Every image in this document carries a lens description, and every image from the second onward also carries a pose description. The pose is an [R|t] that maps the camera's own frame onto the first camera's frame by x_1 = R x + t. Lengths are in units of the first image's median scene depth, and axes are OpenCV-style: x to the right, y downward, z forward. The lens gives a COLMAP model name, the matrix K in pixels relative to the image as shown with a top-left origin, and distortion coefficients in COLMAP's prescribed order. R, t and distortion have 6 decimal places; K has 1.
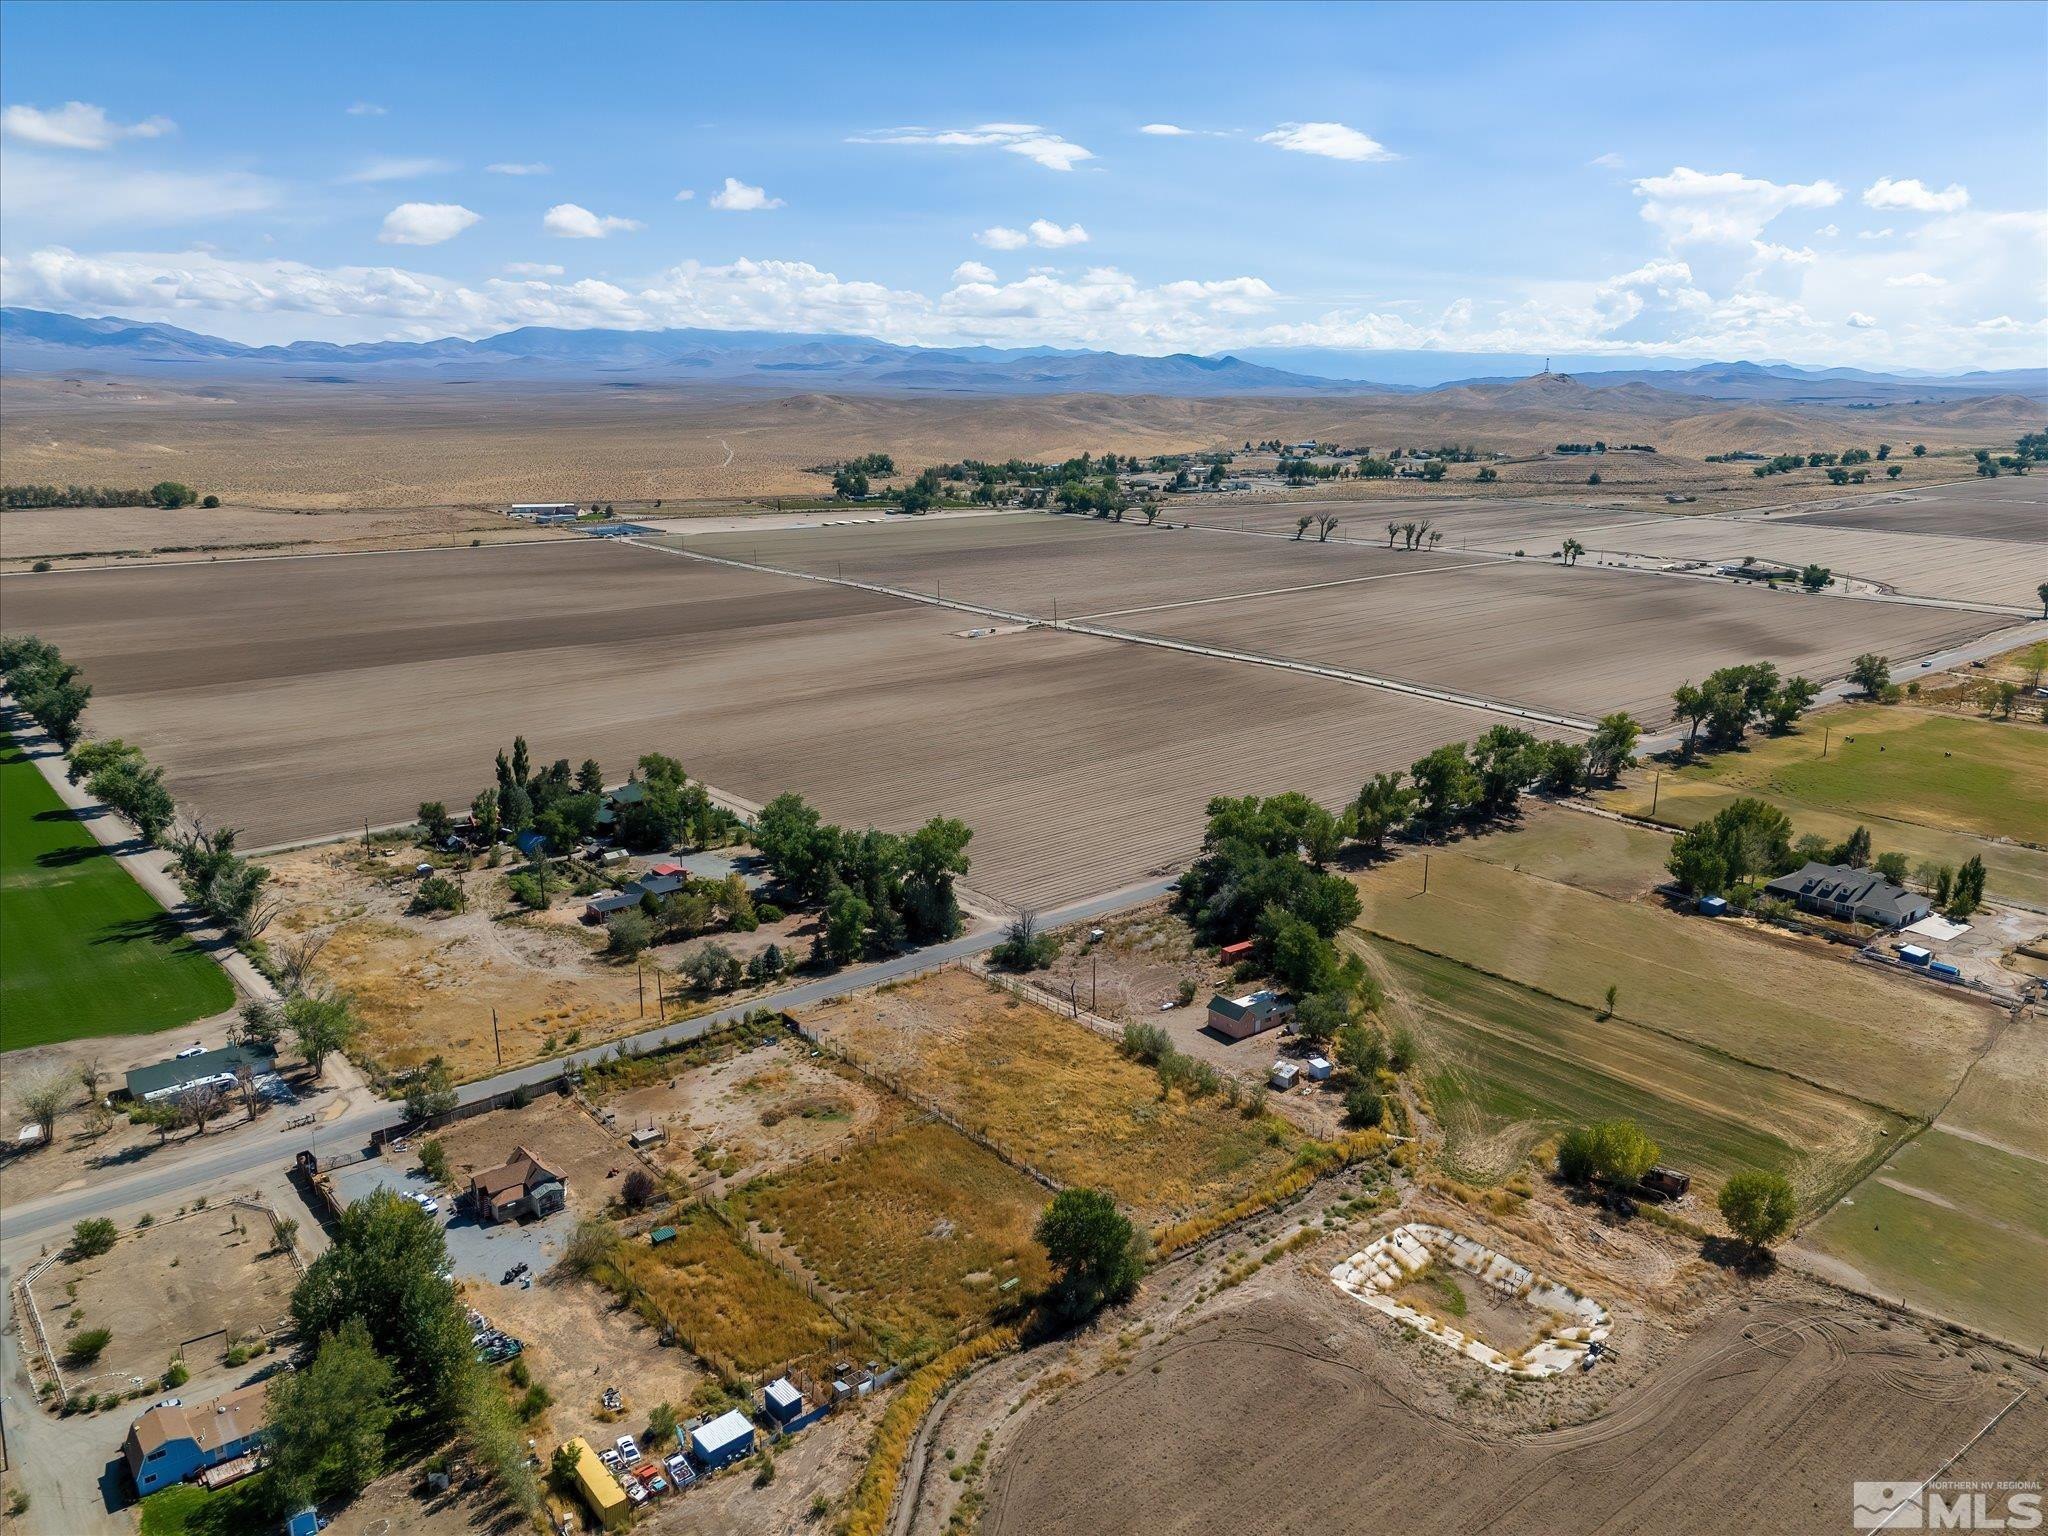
lens RADIAL K [[1505.3, 0, 1032.5], [0, 1505.3, 778.7], [0, 0, 1]] dist [0.079237, -0.074791]
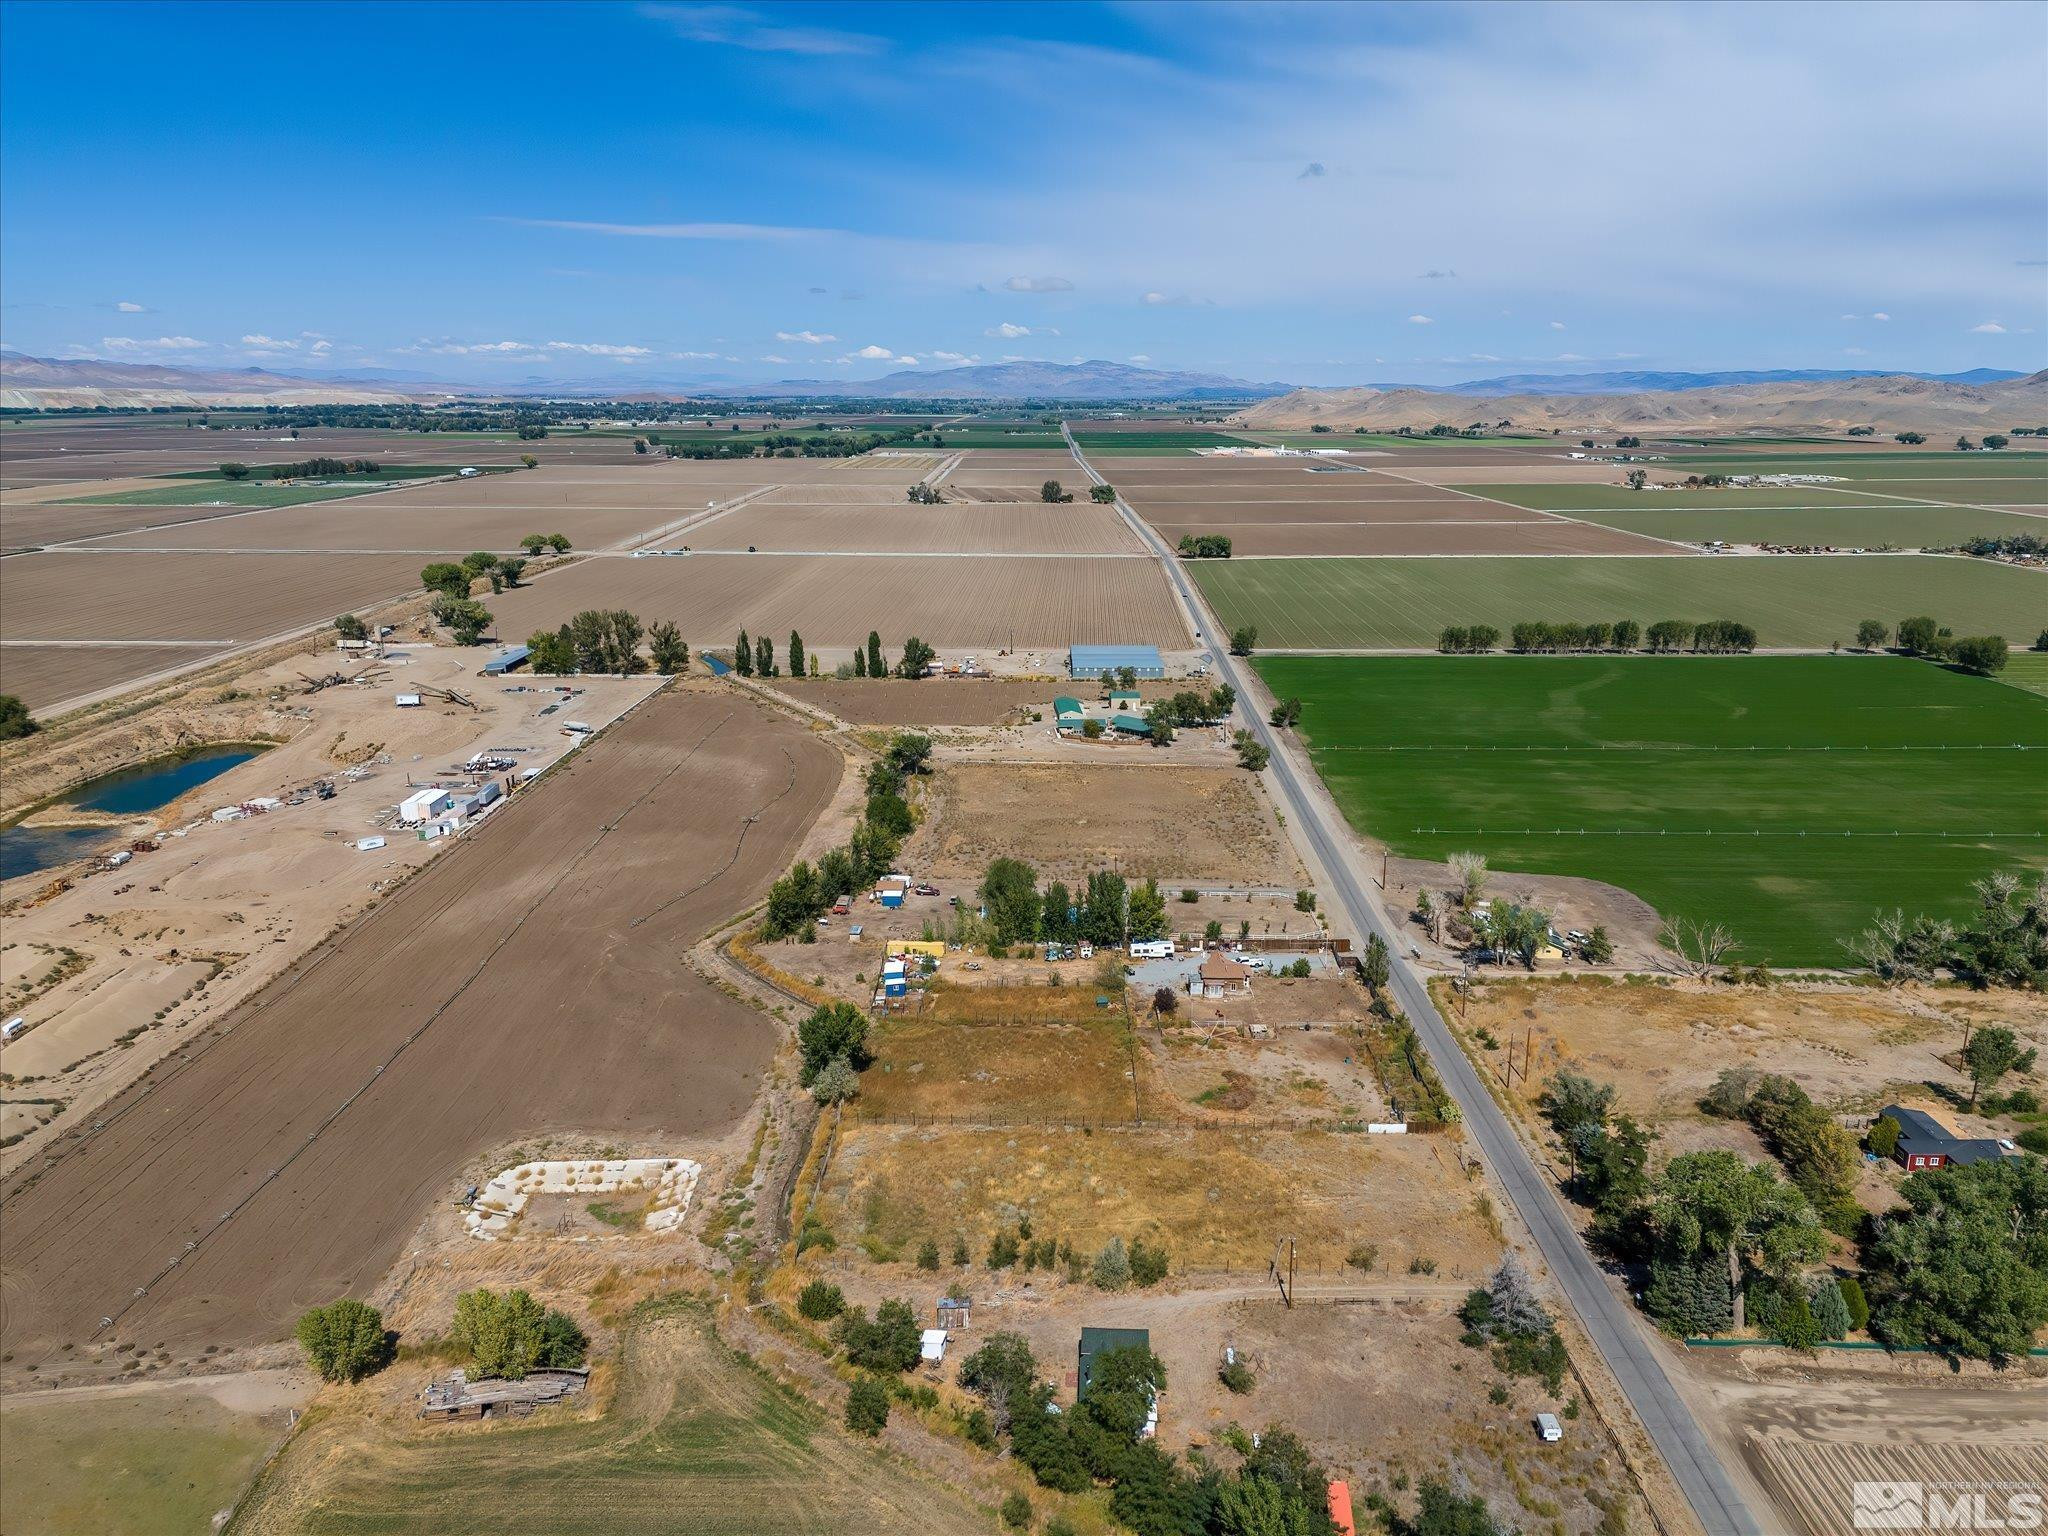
lens RADIAL K [[1505.3, 0, 1032.5], [0, 1505.3, 778.7], [0, 0, 1]] dist [0.079237, -0.074791]
pose [[-0.651708, 0.187062, -0.735041, 0.579721], [-0.194382, 0.895551, 0.400254, -0.318388], [0.733139, 0.403727, -0.547276, 1.188835]]
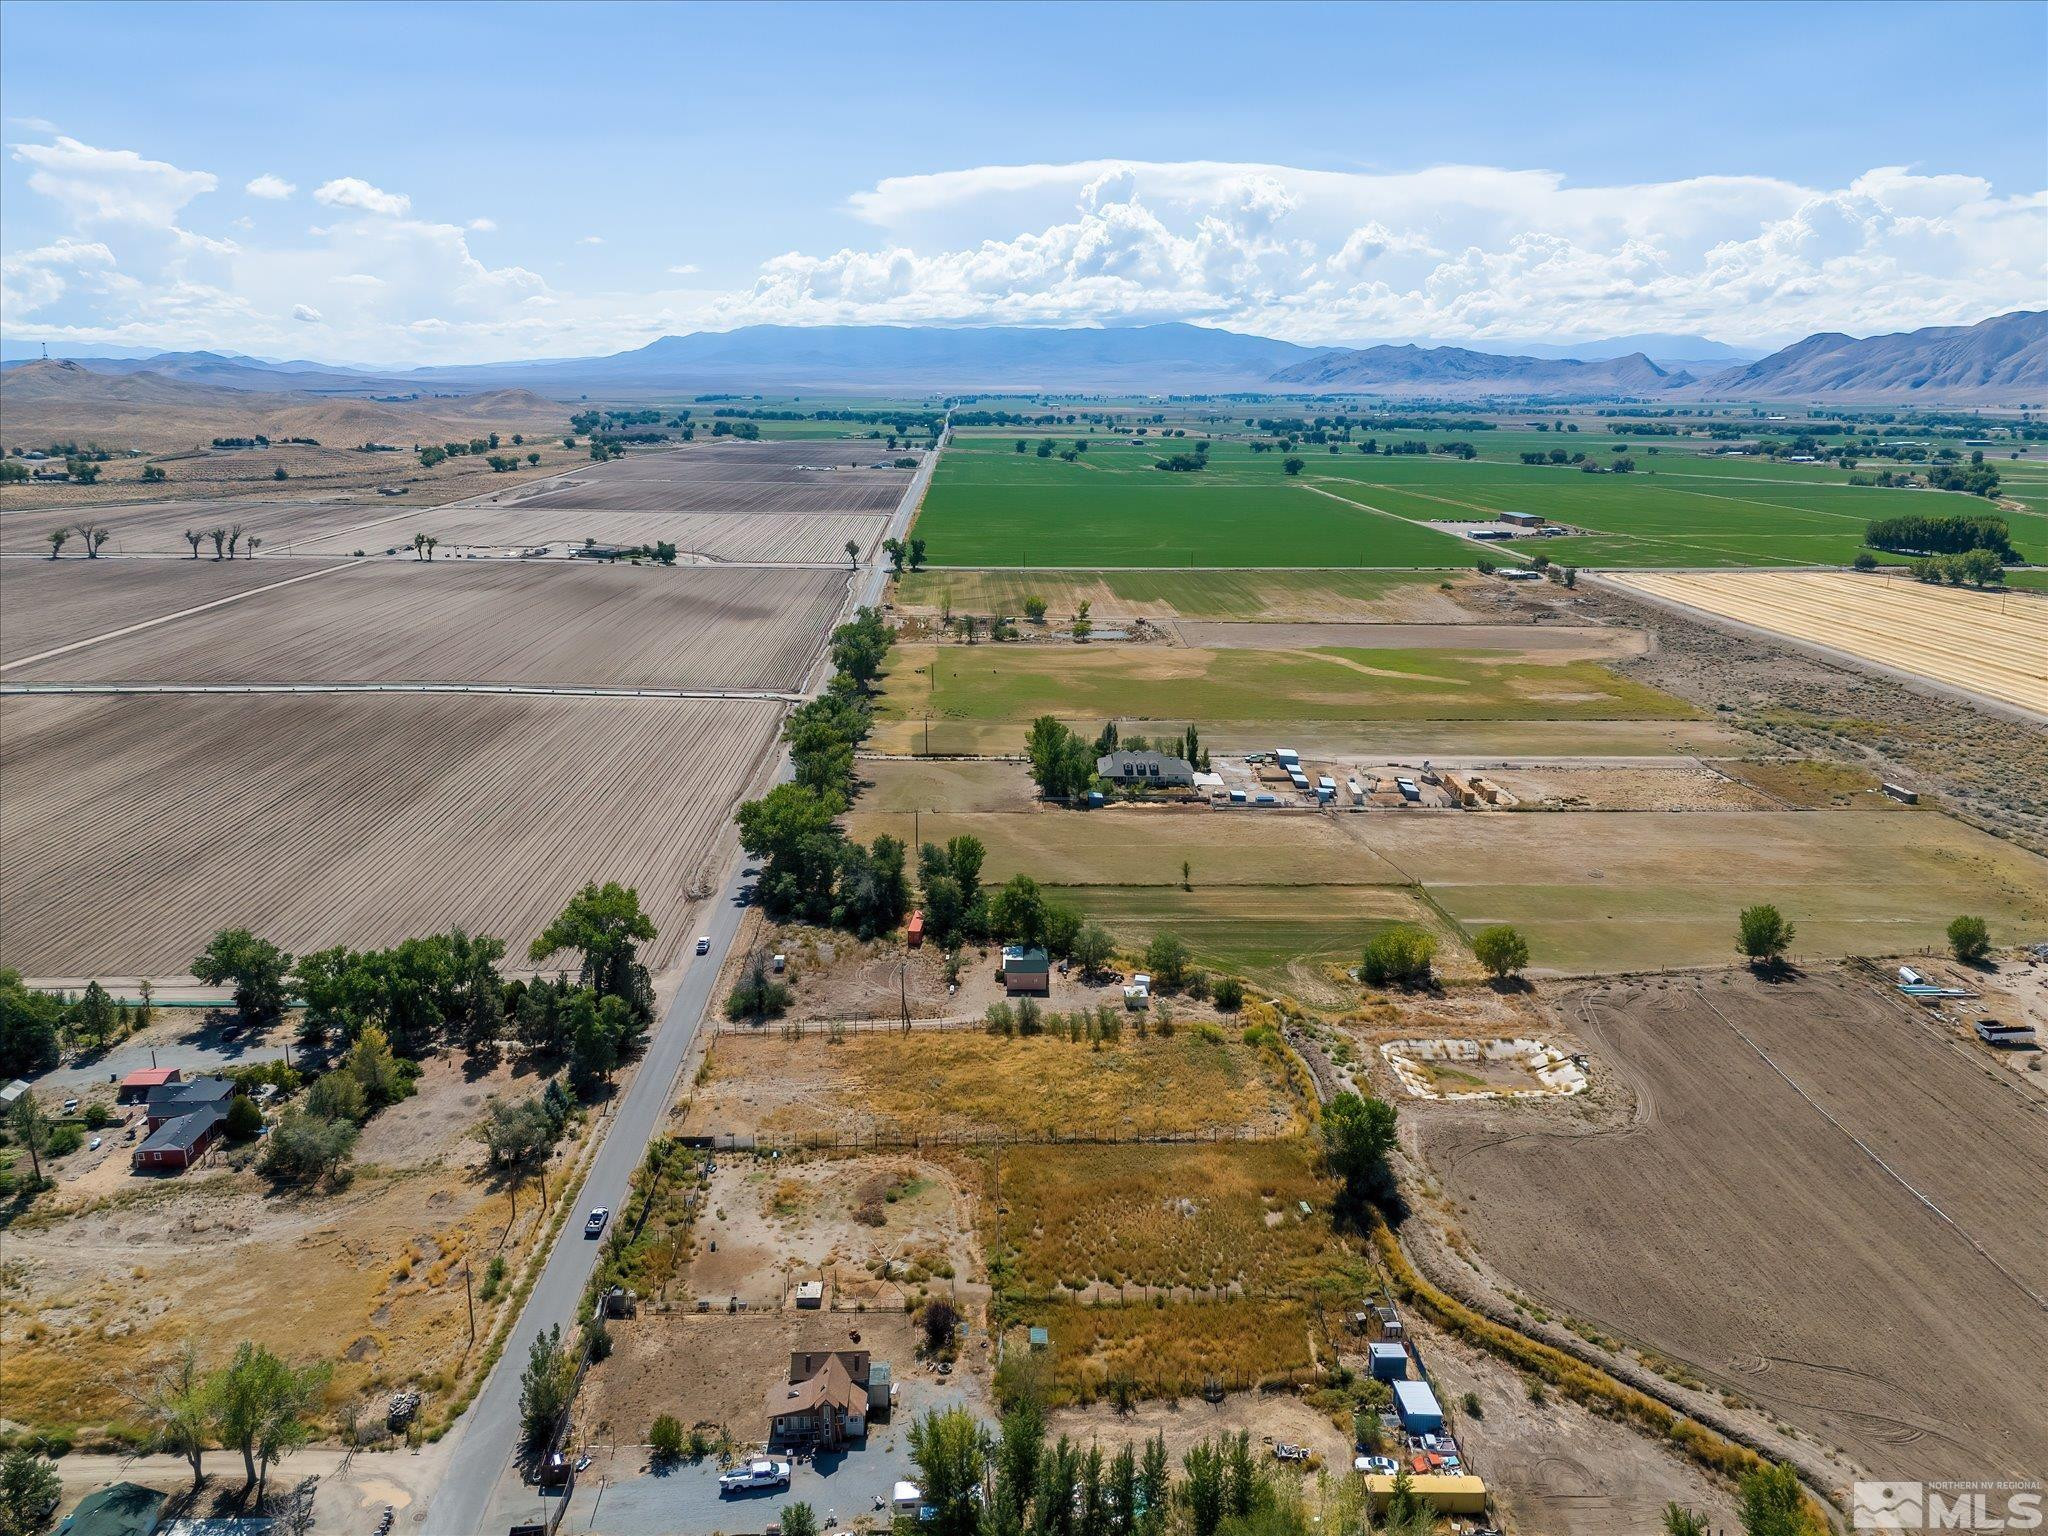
lens RADIAL K [[1505.3, 0, 1032.5], [0, 1505.3, 778.7], [0, 0, 1]] dist [0.079237, -0.074791]
pose [[0.613176, -0.200532, 0.764070, -0.619466], [0.196738, 0.975531, 0.098145, -0.075796], [-0.765055, 0.090142, 0.637625, 0.296481]]
